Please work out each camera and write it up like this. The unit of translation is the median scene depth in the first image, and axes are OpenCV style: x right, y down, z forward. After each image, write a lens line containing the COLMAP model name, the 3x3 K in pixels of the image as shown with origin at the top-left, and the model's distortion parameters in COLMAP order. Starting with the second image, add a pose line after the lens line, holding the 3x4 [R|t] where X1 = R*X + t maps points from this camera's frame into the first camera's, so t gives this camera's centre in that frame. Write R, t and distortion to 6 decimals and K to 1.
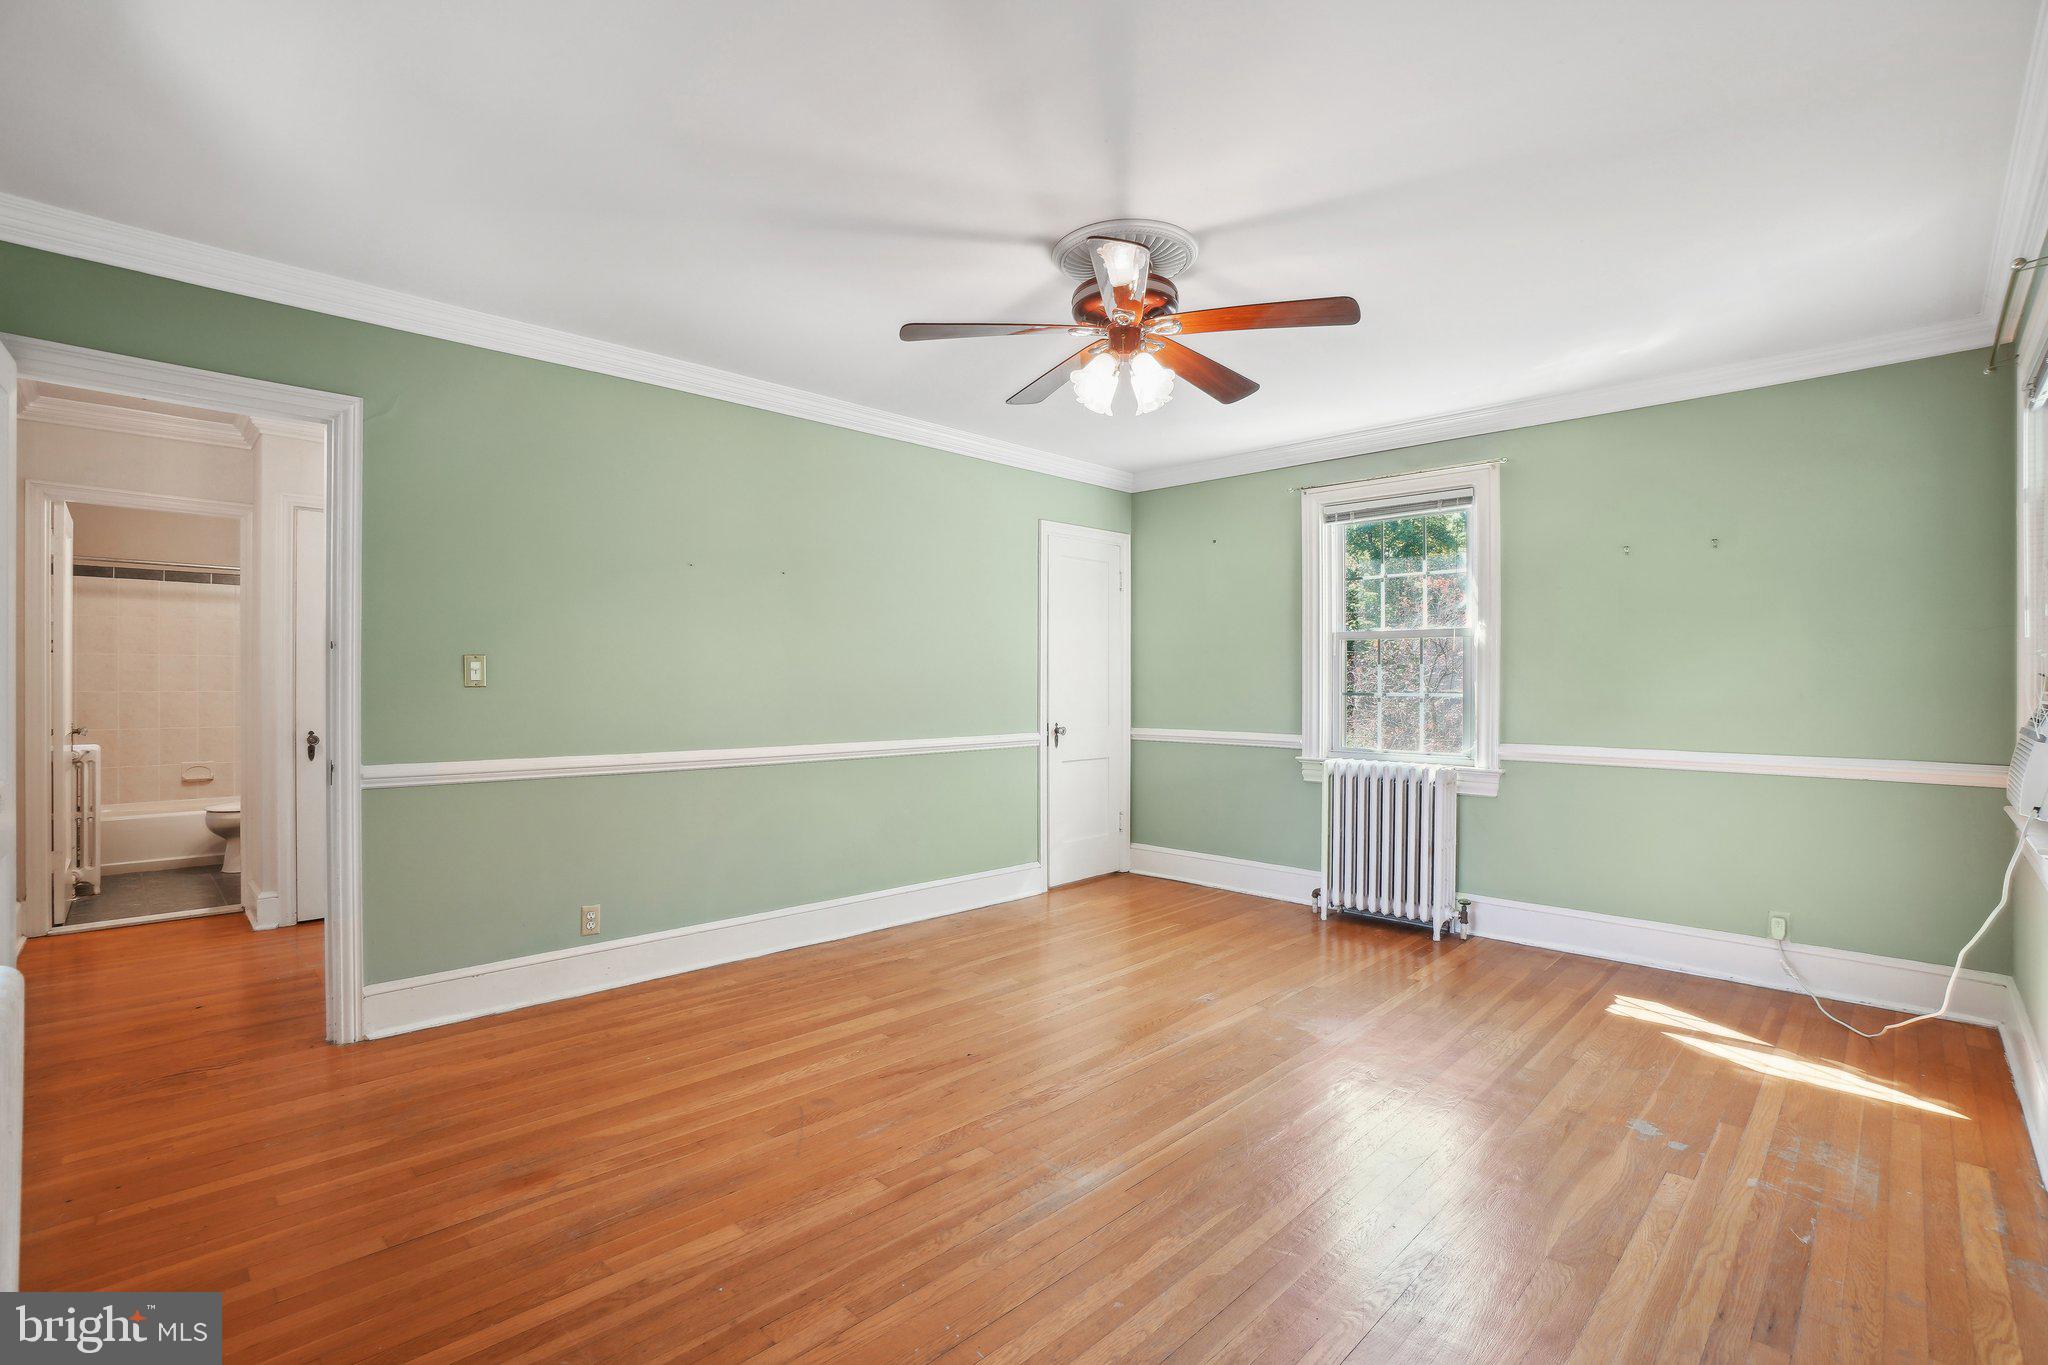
lens RADIAL K [[923.7, 0, 991.2], [0, 923.7, 685.8], [0, 0, 1]] dist [-0.051092, 0.012044]
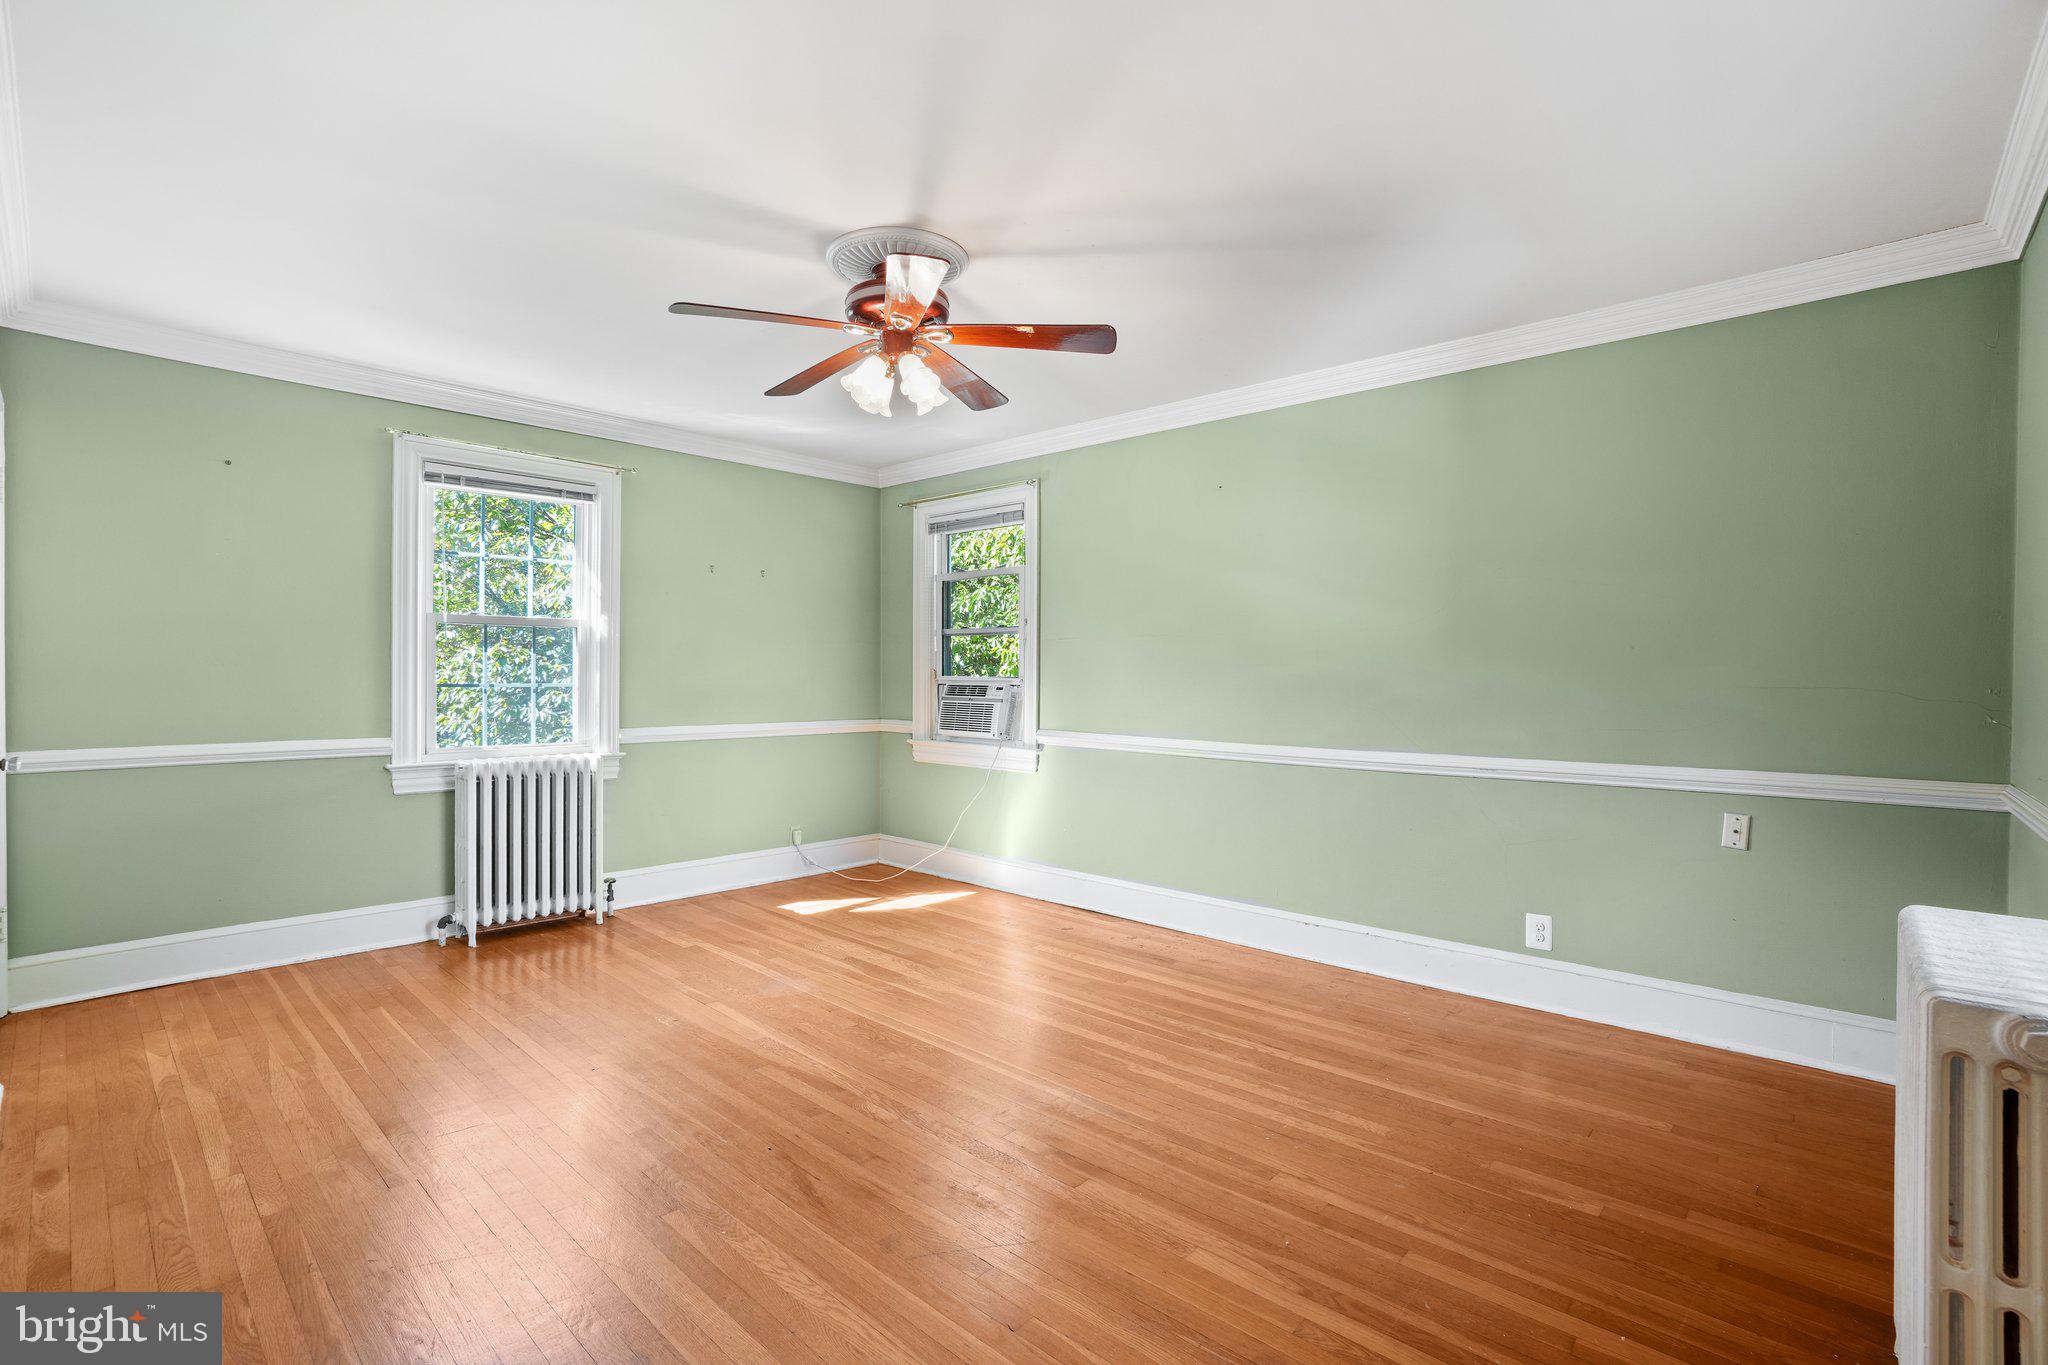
lens RADIAL K [[930.0, 0, 1037.9], [0, 930.0, 684.1], [0, 0, 1]] dist [-0.061796, 0.023326]
pose [[-0.063691, -0.012176, 0.997895, -0.690219], [-0.003342, 0.999923, 0.011987, -0.005845], [-0.997964, -0.002572, -0.063727, 0.695371]]
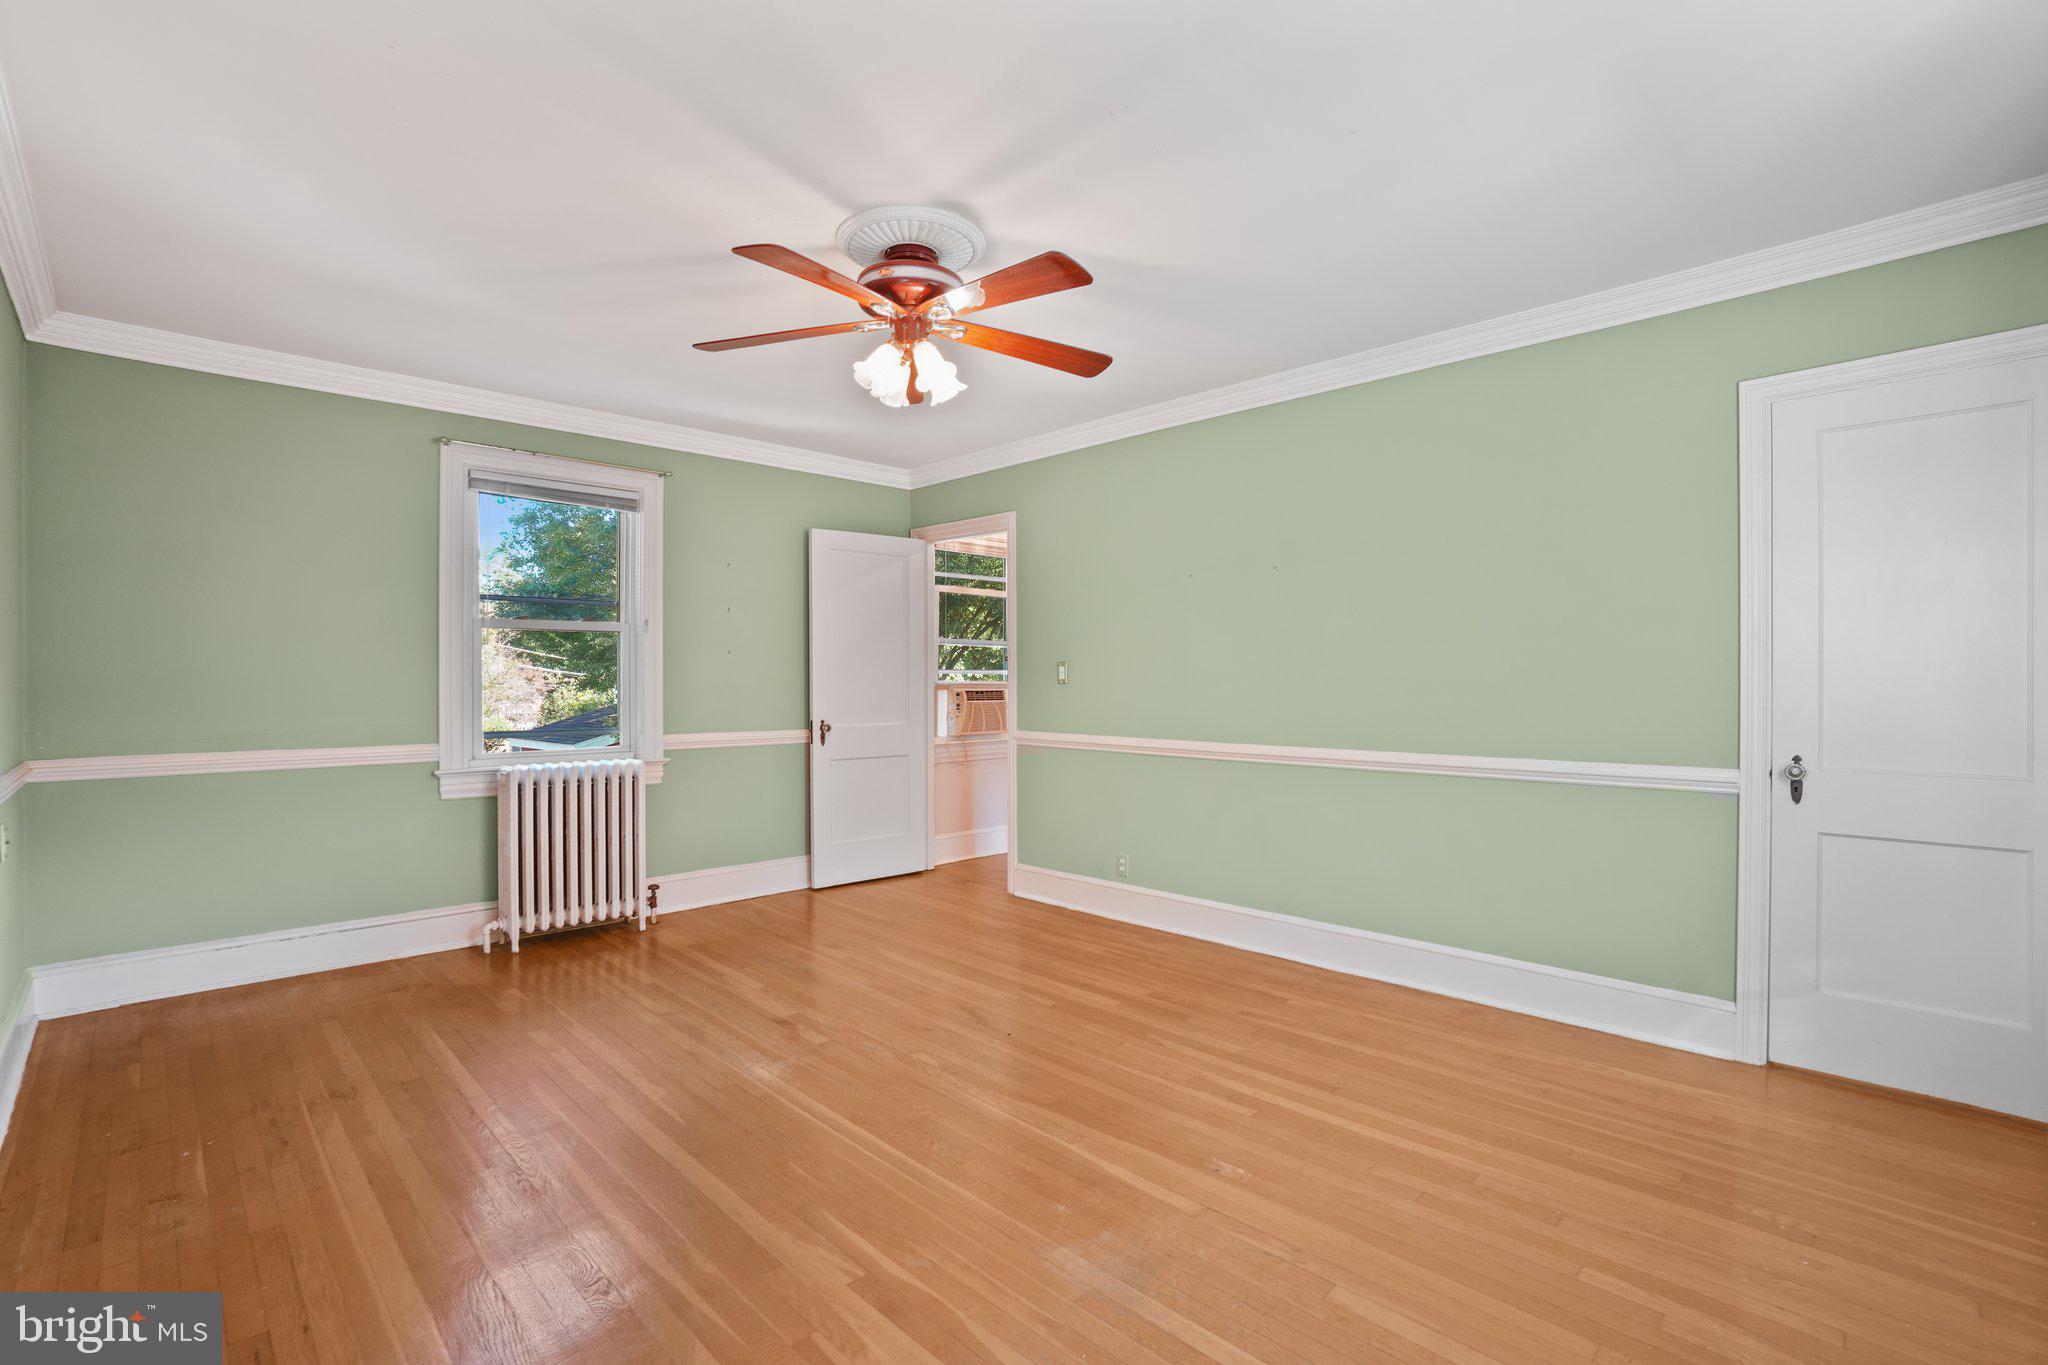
lens RADIAL K [[930.0, 0, 1037.9], [0, 930.0, 684.1], [0, 0, 1]] dist [-0.061796, 0.023326]
pose [[0.015861, -0.001874, -0.999872, 0.872980], [-0.002175, 0.999996, -0.001908, 0.003798], [0.999872, 0.002205, 0.015857, 0.860023]]
